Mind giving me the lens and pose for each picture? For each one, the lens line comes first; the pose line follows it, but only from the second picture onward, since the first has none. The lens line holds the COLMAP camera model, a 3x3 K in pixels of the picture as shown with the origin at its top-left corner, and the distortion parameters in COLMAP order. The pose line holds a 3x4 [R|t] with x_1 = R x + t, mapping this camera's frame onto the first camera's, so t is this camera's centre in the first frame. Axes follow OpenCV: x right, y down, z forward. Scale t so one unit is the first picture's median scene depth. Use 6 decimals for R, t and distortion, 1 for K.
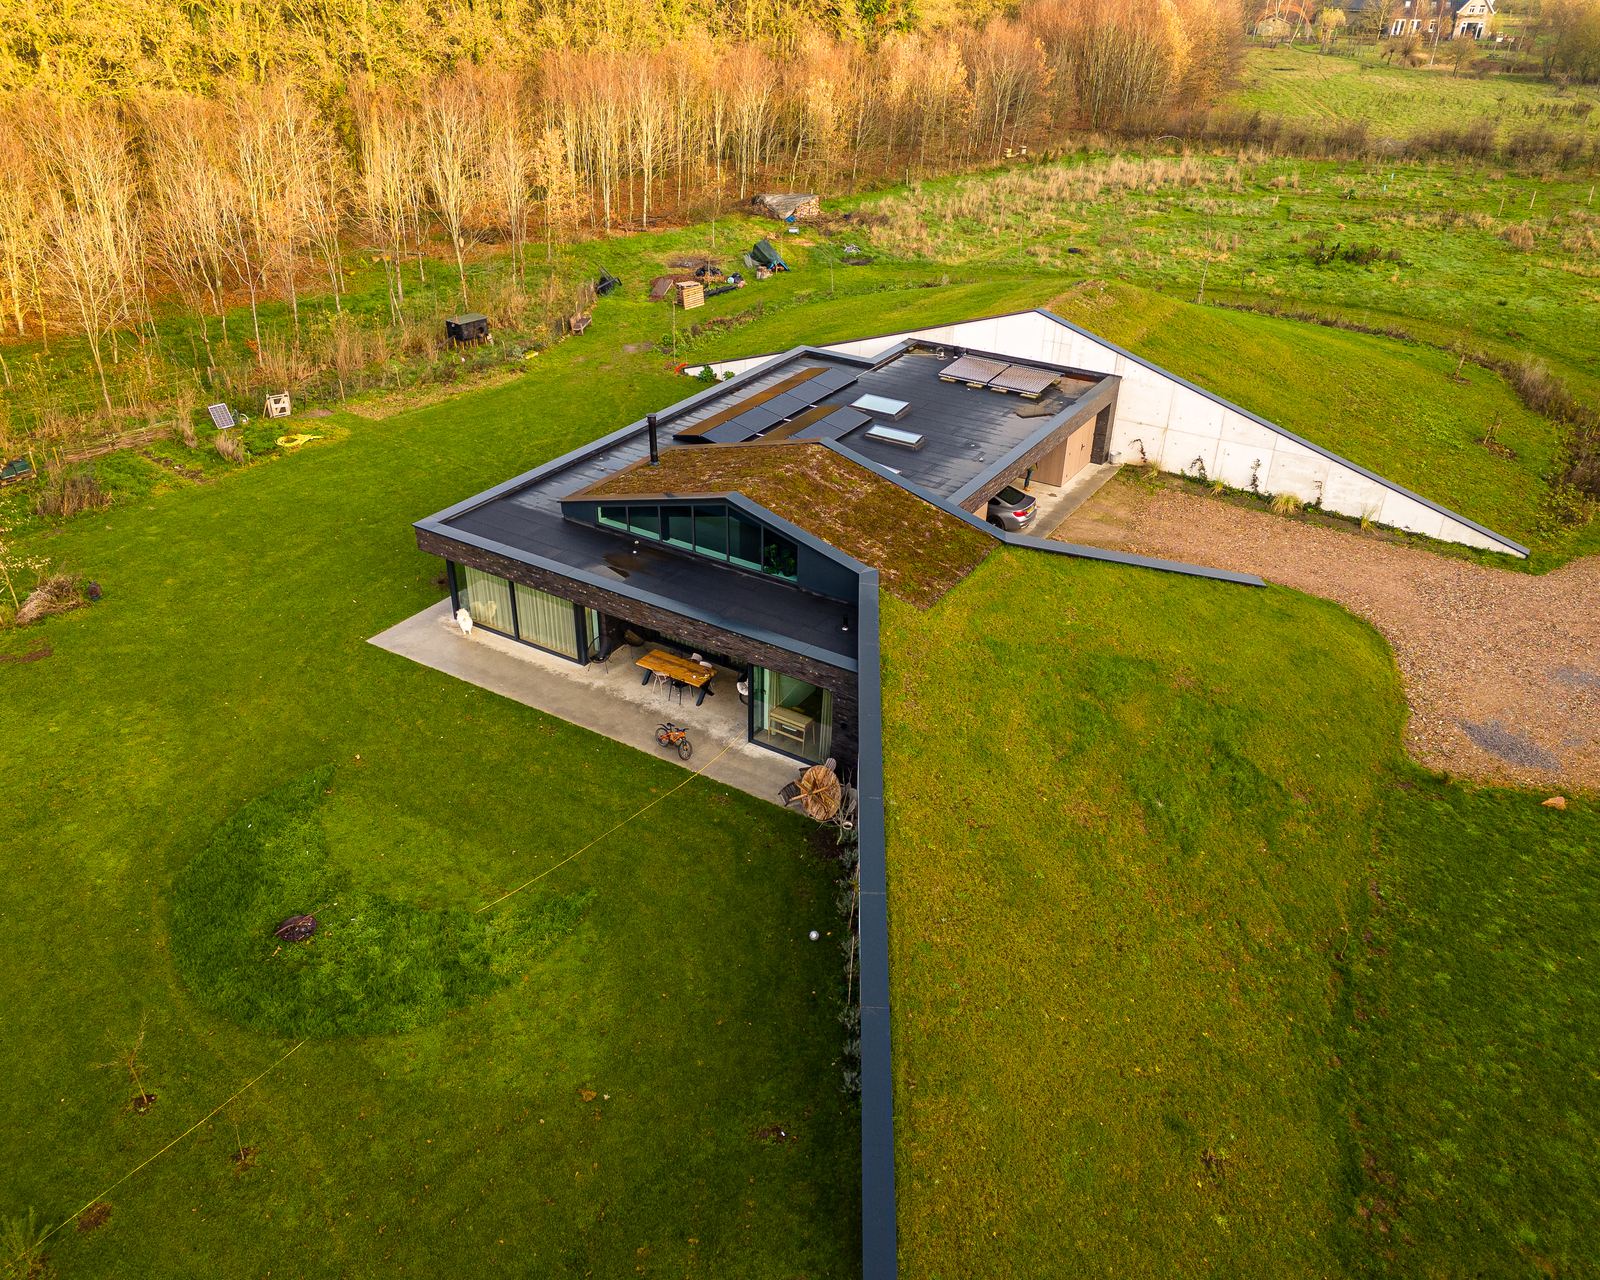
lens RADIAL K [[1200.0, 0, 800.0], [0, 1200.0, 640.0], [0, 0, 1]] dist [0.038093, -0.003980]
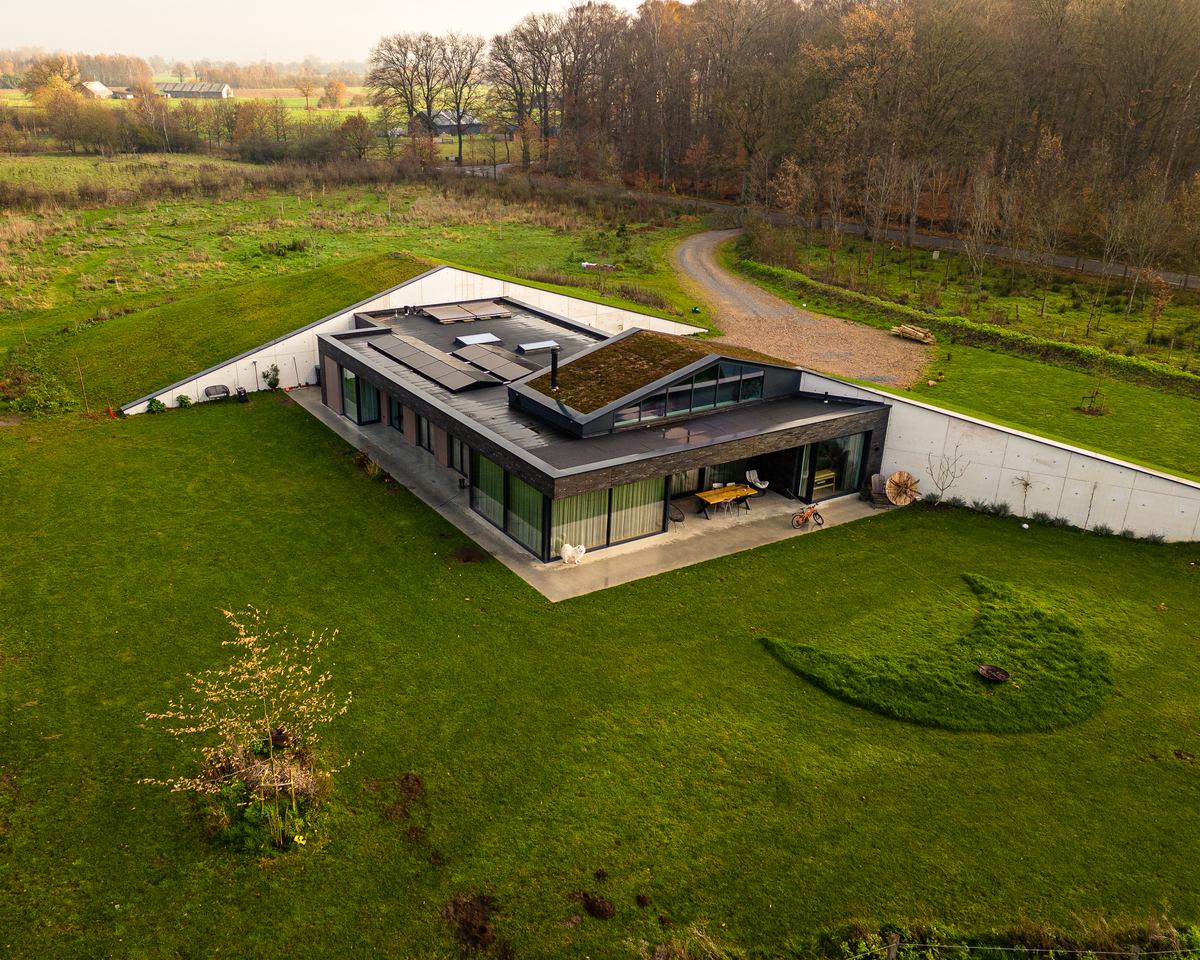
lens RADIAL K [[900.0, 0, 600.0], [0, 900.0, 480.0], [0, 0, 1]] dist [0.038093, -0.003980]
pose [[0.507937, -0.379131, 0.773472, -0.923653], [0.445204, 0.884248, 0.141066, -0.191395], [-0.737423, 0.272700, 0.617933, 0.462614]]
